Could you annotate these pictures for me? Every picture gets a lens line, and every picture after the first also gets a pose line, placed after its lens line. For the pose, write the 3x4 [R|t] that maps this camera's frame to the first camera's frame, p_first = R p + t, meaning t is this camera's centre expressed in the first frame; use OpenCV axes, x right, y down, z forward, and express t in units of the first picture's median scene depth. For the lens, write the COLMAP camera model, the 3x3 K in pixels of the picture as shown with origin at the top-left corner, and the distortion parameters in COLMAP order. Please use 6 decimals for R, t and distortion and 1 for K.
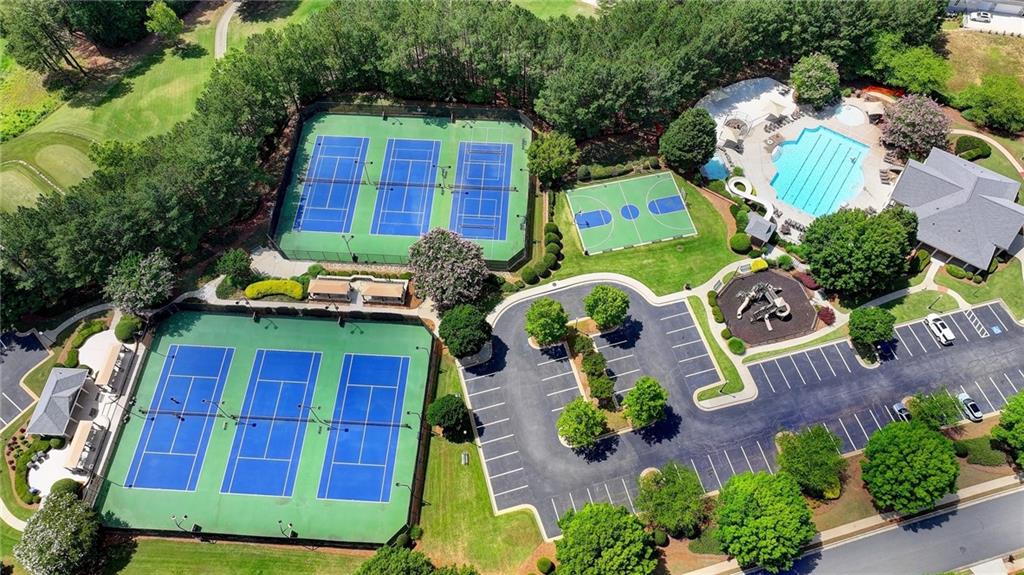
lens RADIAL K [[721.6, 0, 517.3], [0, 721.6, 281.6], [0, 0, 1]] dist [-0.002739, 0.020822]
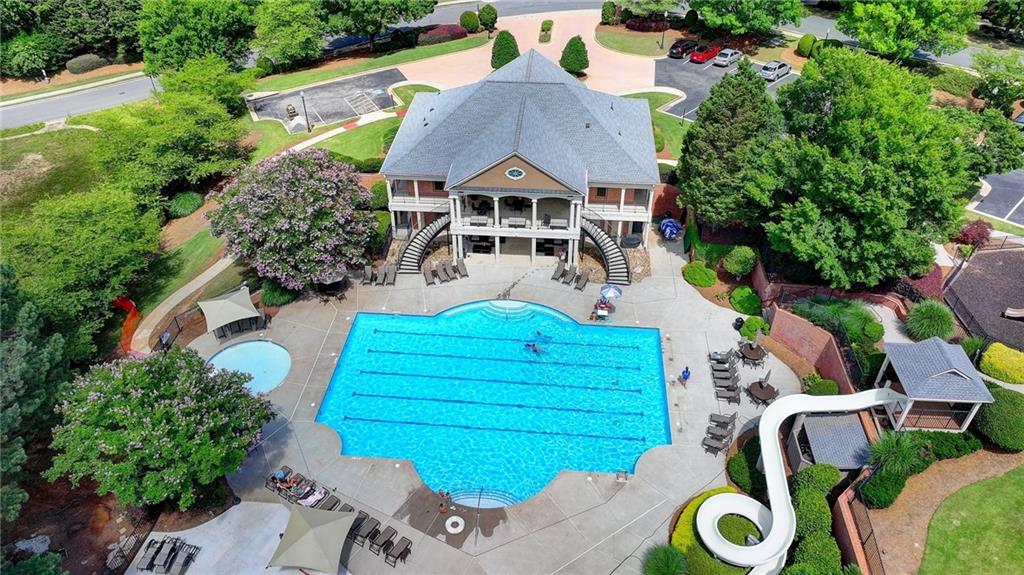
lens RADIAL K [[721.6, 0, 517.3], [0, 721.6, 281.6], [0, 0, 1]] dist [-0.002739, 0.020822]
pose [[-0.485923, -0.541961, 0.685680, 0.235546], [0.753532, 0.137683, 0.642832, -0.424334], [-0.442797, 0.829048, 0.341481, 0.956822]]
